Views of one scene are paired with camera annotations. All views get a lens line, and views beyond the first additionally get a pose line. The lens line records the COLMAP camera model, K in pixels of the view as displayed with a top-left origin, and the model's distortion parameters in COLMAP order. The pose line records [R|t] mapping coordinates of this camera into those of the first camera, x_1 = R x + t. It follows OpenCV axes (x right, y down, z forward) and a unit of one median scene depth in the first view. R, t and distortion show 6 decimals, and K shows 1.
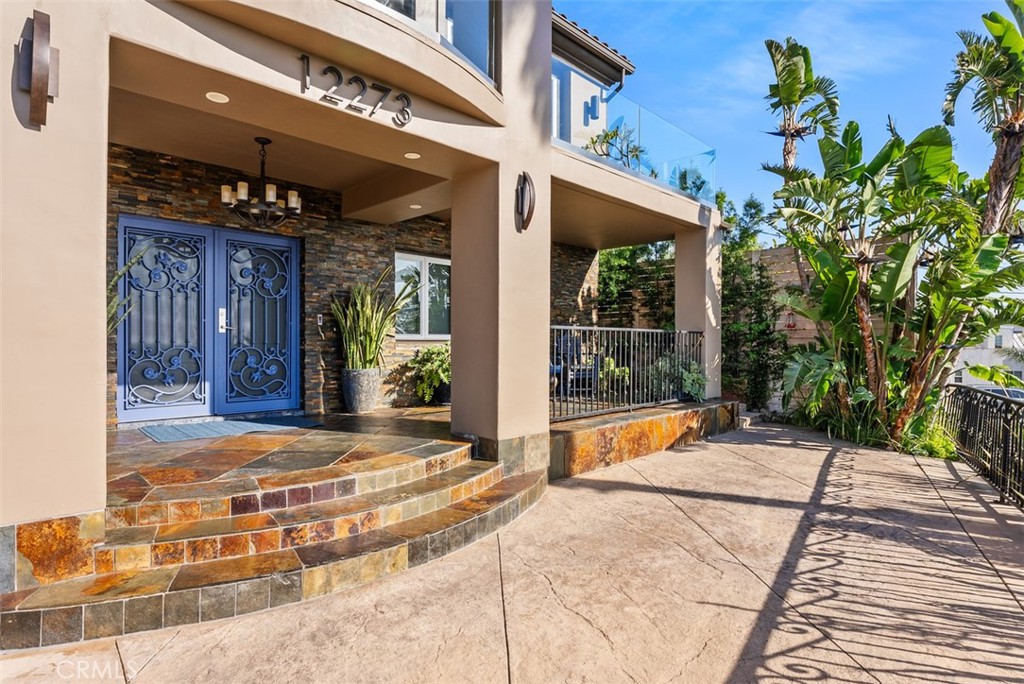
lens RADIAL K [[533.6, 0, 512.0], [0, 533.6, 342.0], [0, 0, 1]] dist [-0.001645, -0.000225]
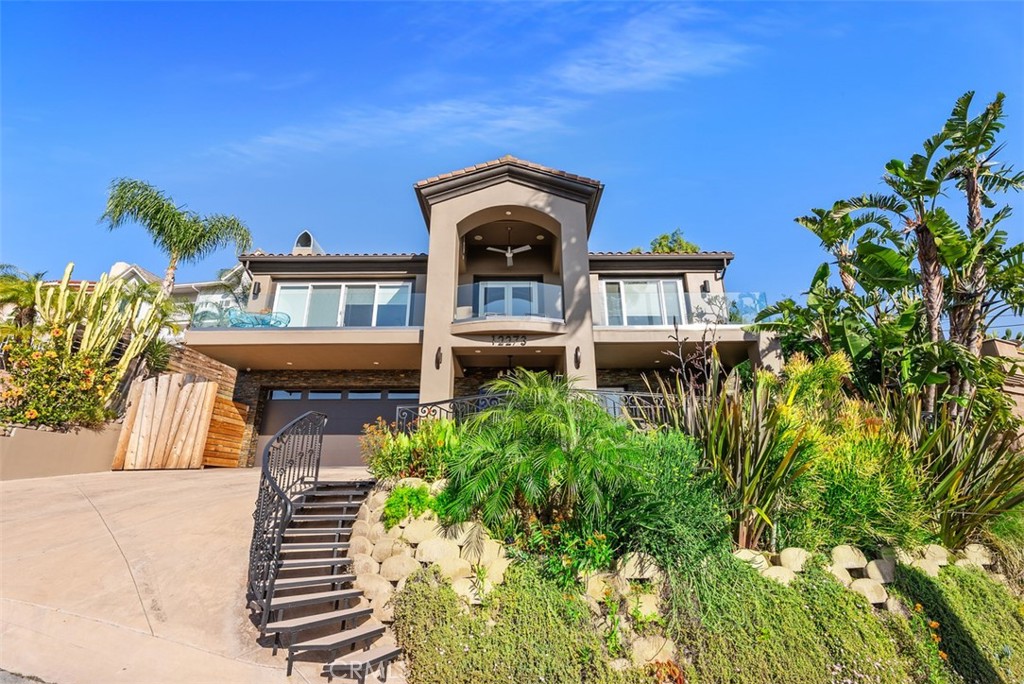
lens RADIAL K [[450.6, 0, 512.0], [0, 450.6, 342.0], [0, 0, 1]] dist [0.015820, 0.000032]
pose [[0.714446, -0.239571, -0.657398, 0.694350], [0.012729, 0.943851, -0.330127, 0.218243], [0.699575, 0.227490, 0.677380, -0.414730]]
